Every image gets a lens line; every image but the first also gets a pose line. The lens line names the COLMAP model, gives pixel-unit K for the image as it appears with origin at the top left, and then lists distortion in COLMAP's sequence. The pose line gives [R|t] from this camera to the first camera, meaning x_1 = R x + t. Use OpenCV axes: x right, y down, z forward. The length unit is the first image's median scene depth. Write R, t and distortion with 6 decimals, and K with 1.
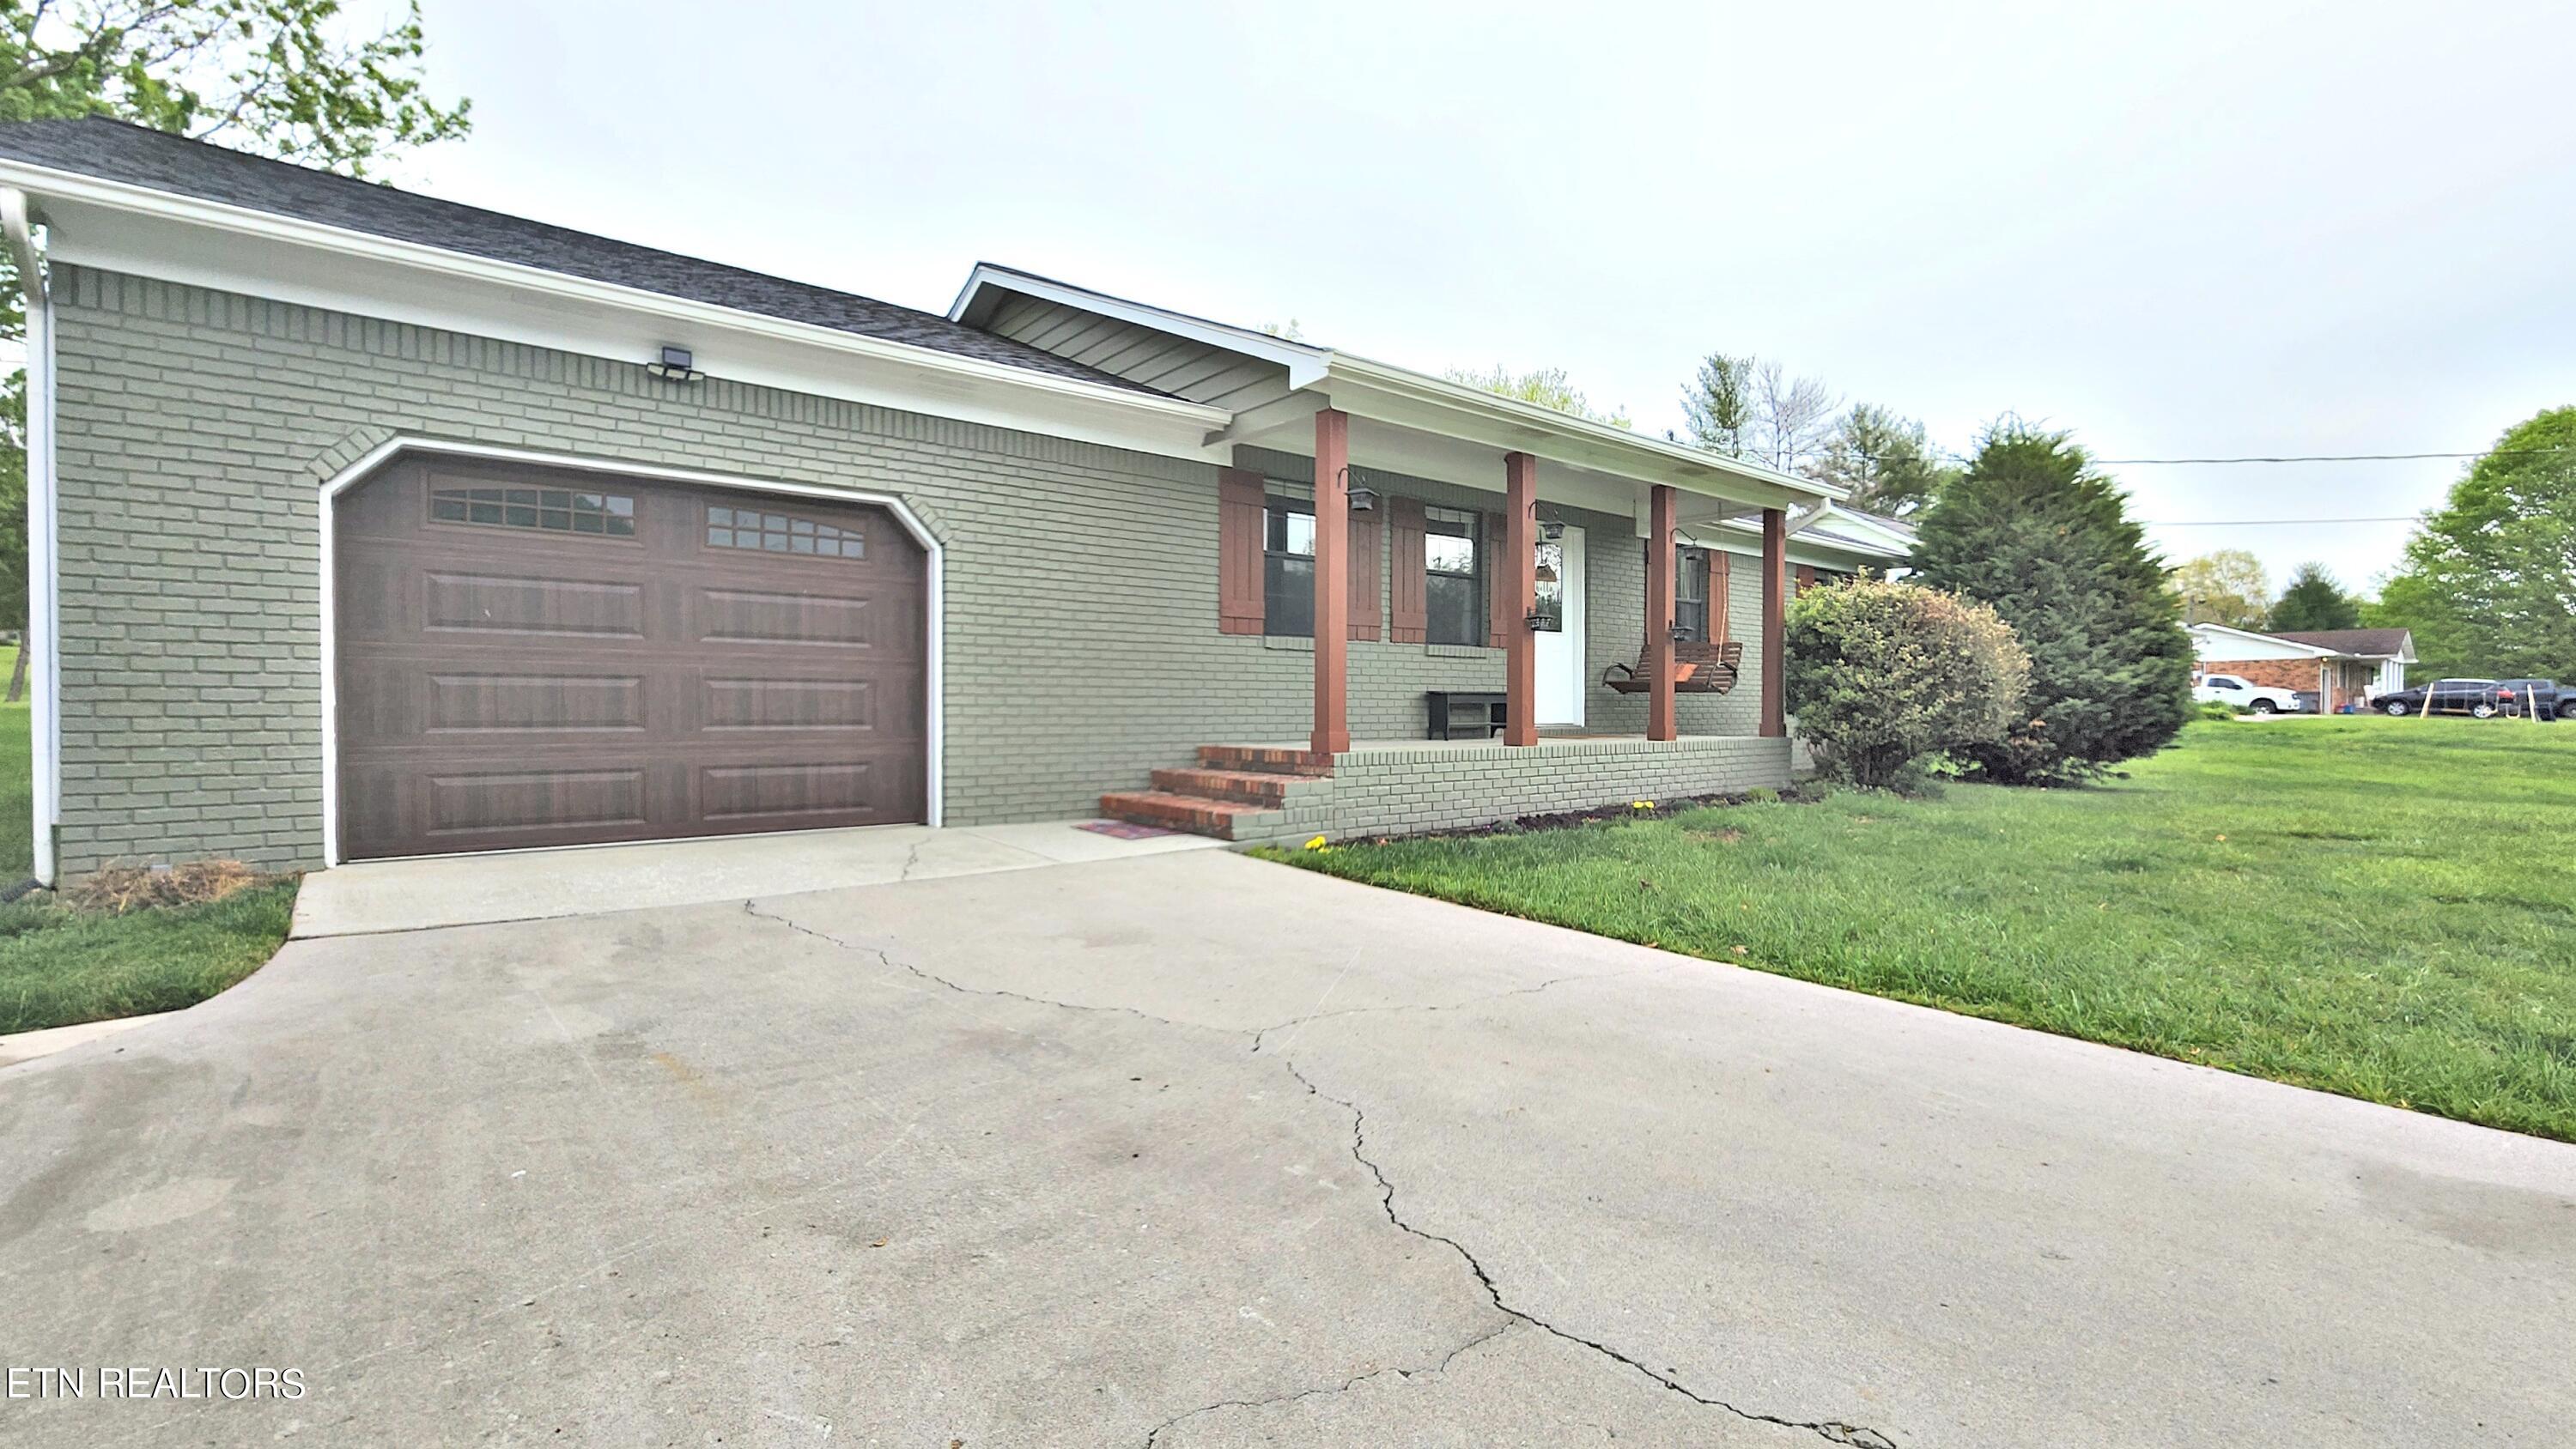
lens RADIAL K [[1206.5, 0, 1288.0], [0, 1206.5, 724.5], [0, 0, 1]] dist [0.012876, -0.000867]
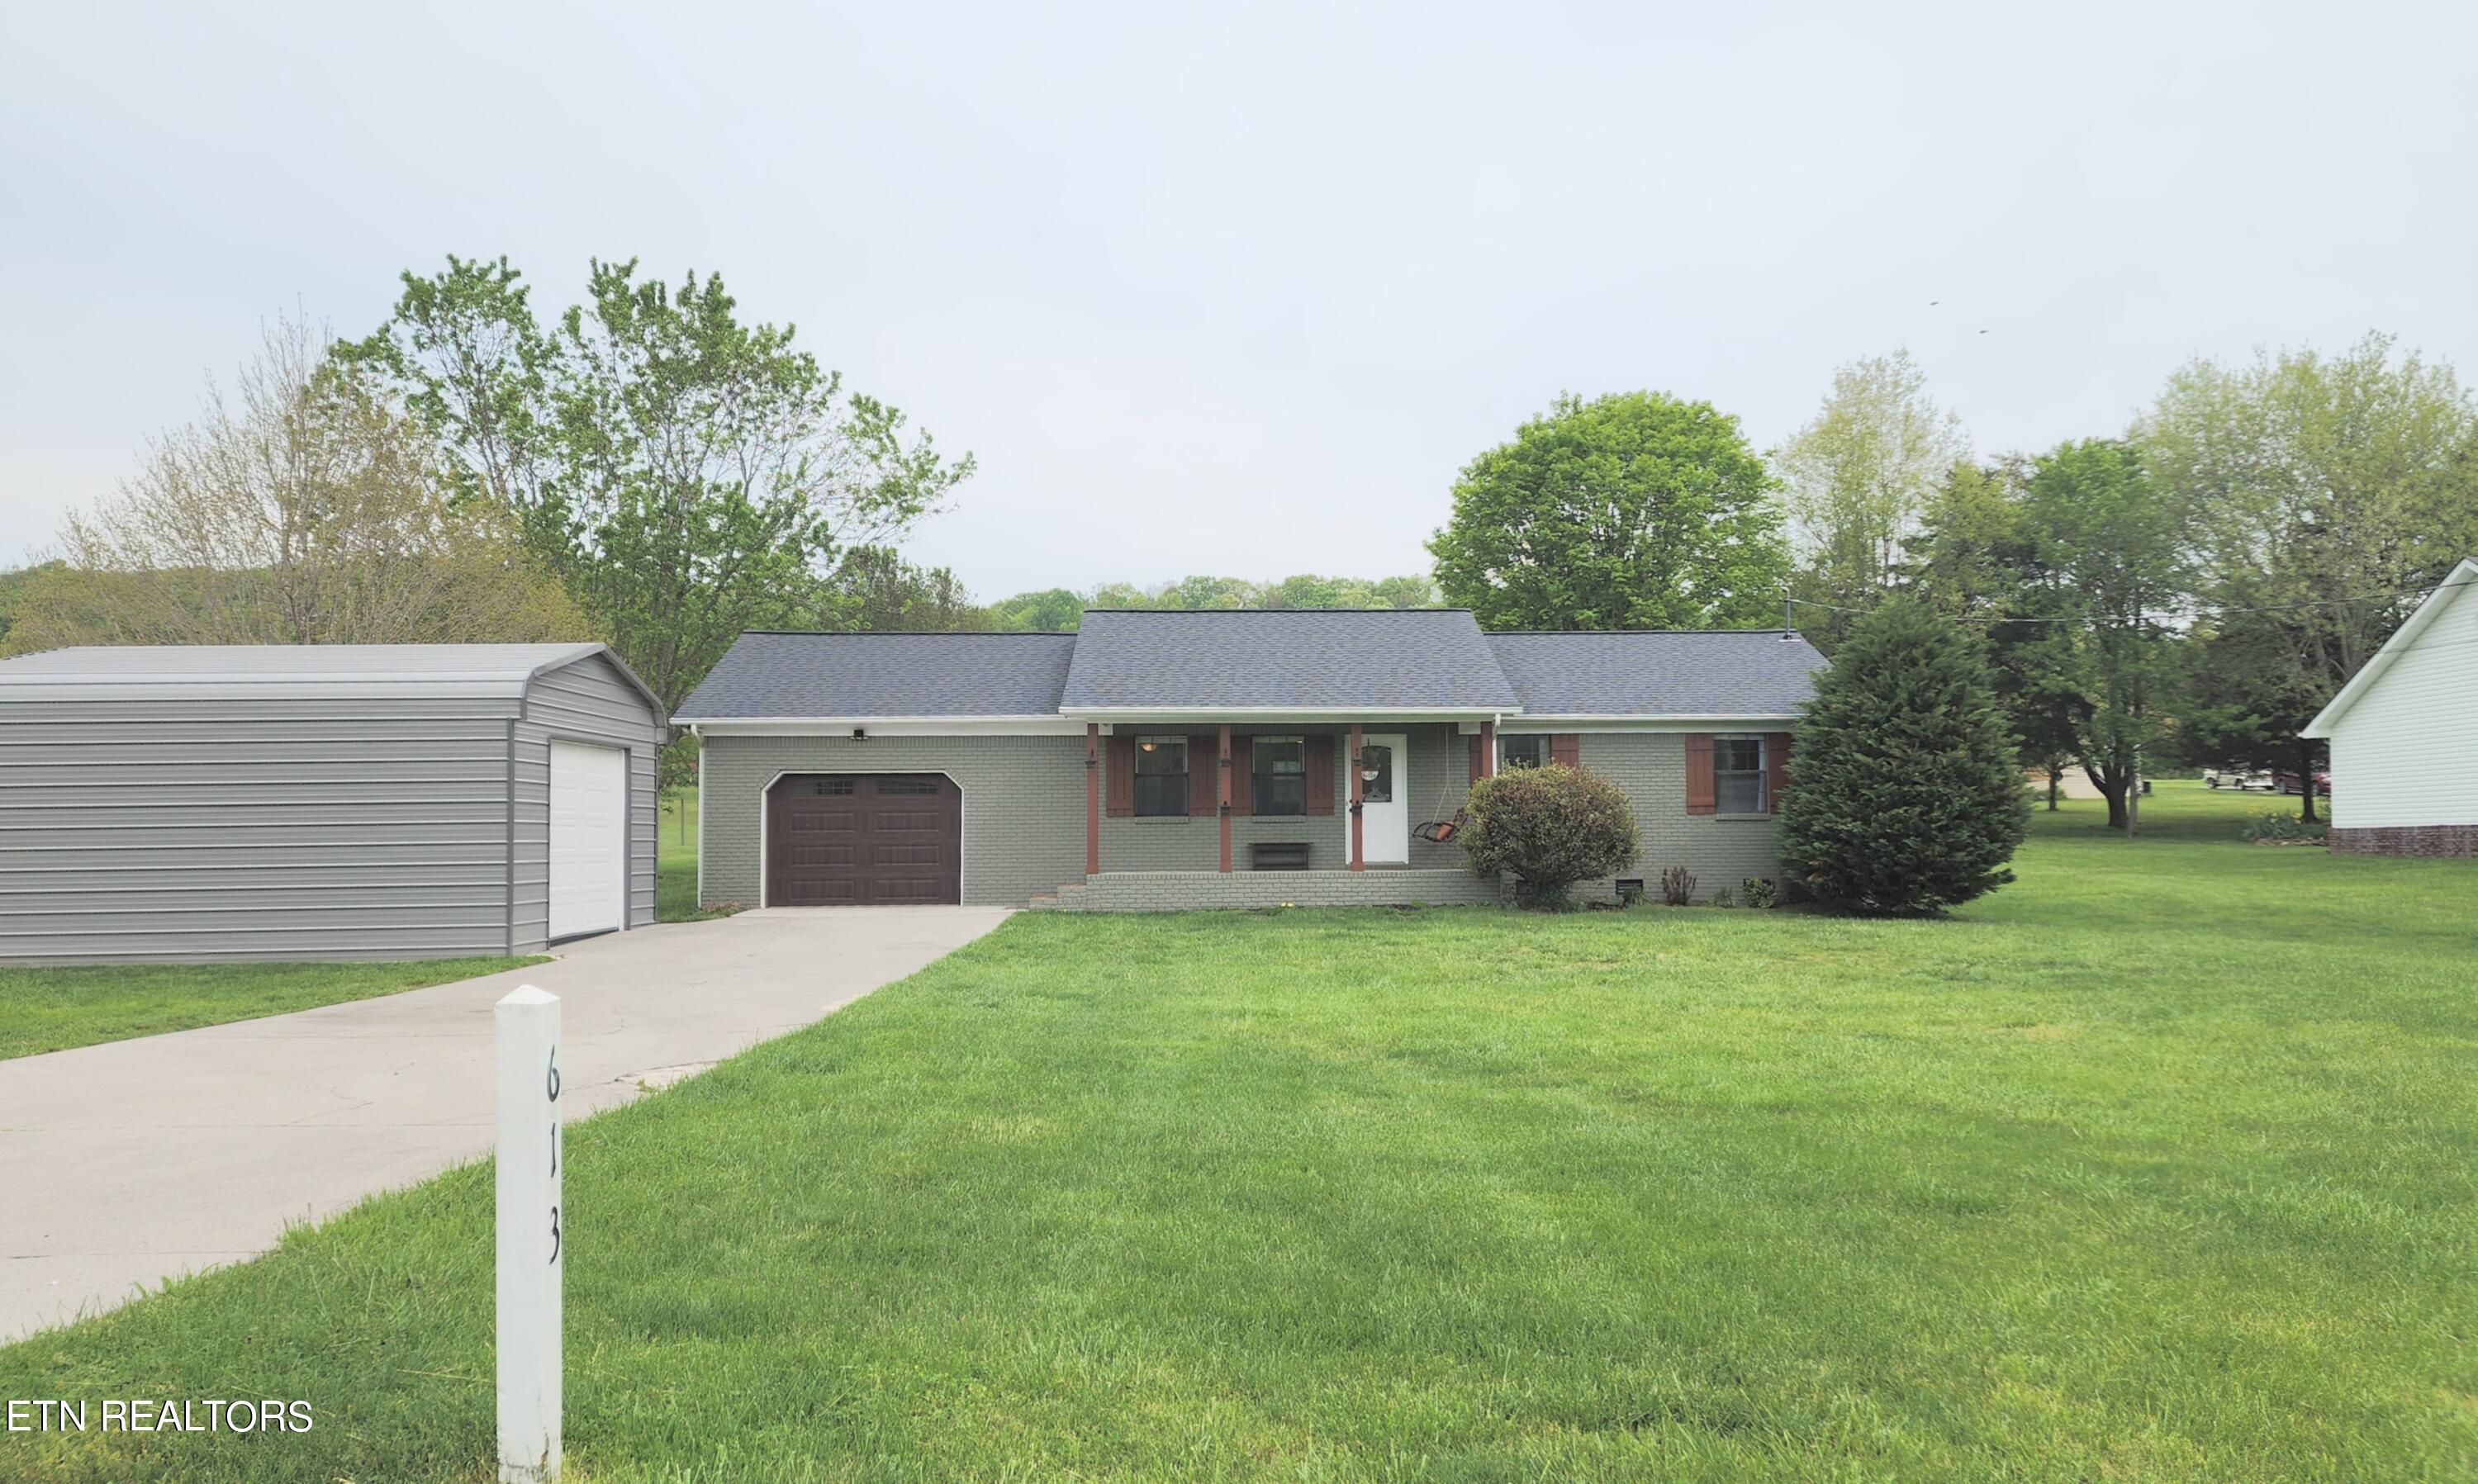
lens RADIAL K [[2093.4, 0, 1236.0], [0, 2093.4, 748.7], [0, 0, 1]] dist [0.059197, -0.000110]
pose [[0.762031, -0.039057, -0.646362, 2.713045], [-0.000039, 0.998177, -0.060362, 0.024920], [0.647540, 0.046023, 0.760640, -1.754023]]
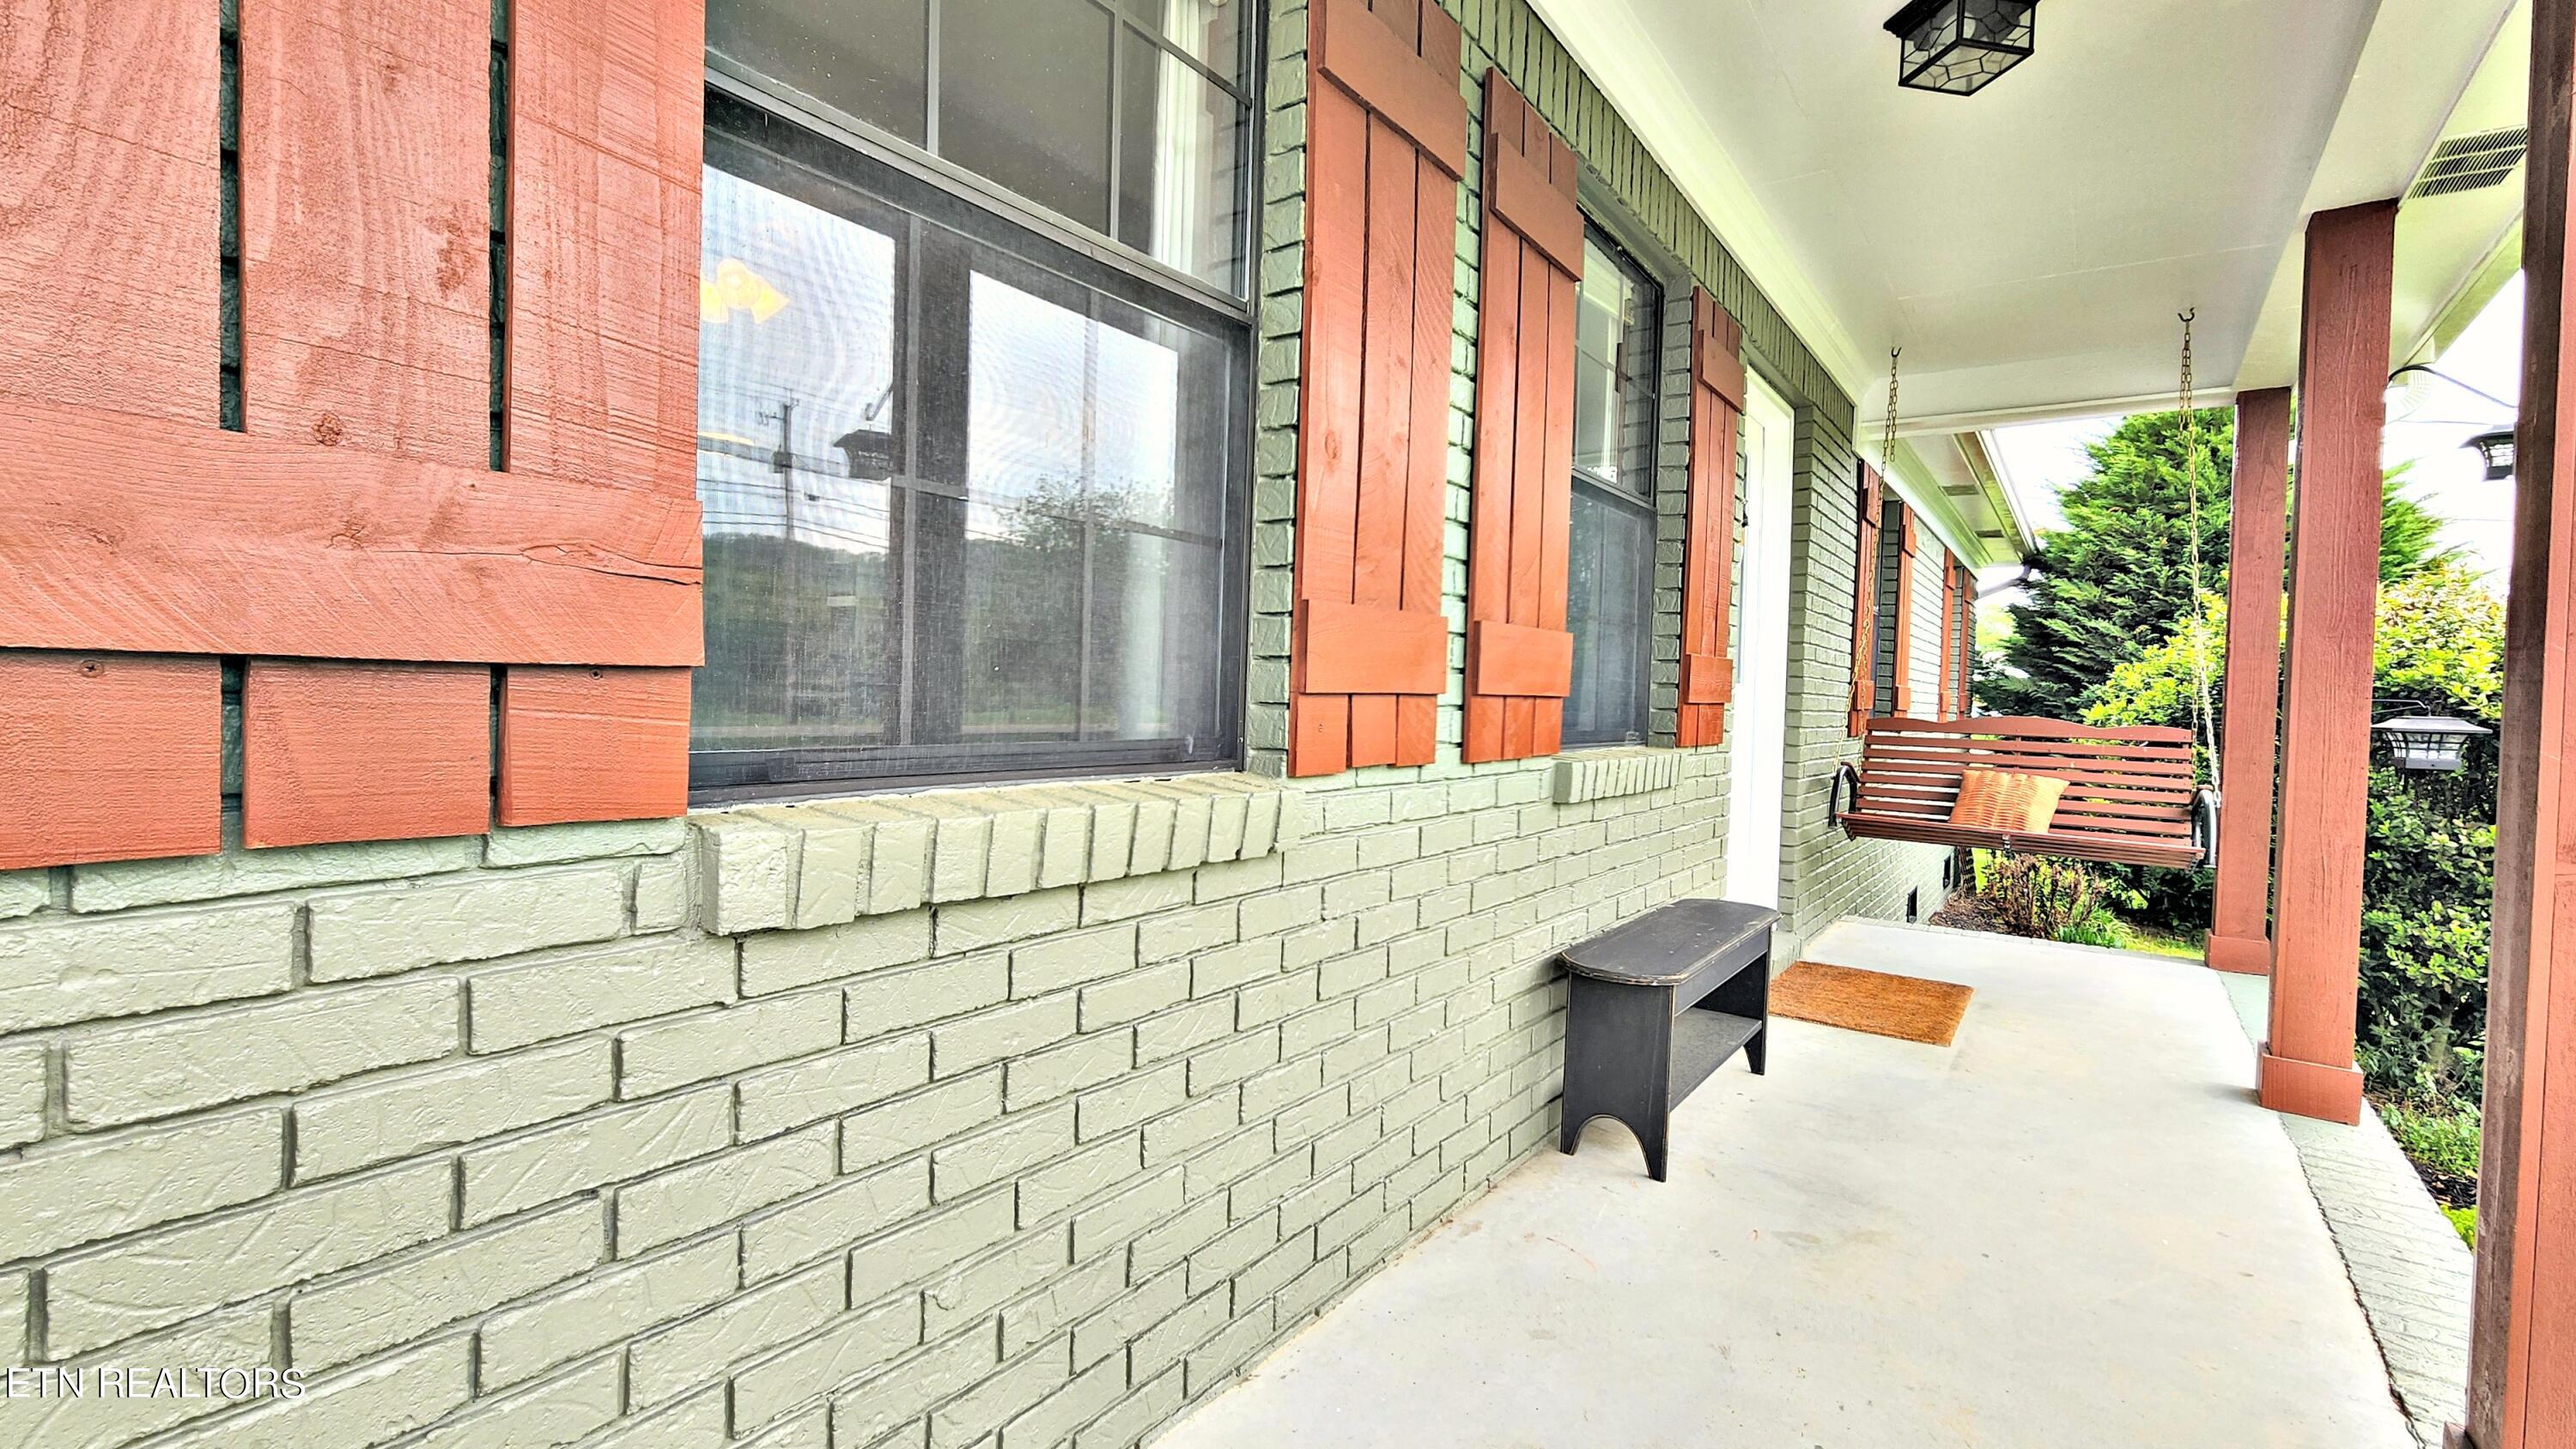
lens RADIAL K [[1206.5, 0, 1288.0], [0, 1206.5, 724.5], [0, 0, 1]] dist [0.012876, -0.000867]
pose [[0.969444, 0.015814, 0.244801, 0.004792], [-0.018270, 0.999803, 0.007766, -0.106074], [-0.244630, -0.012001, 0.969542, 1.115174]]
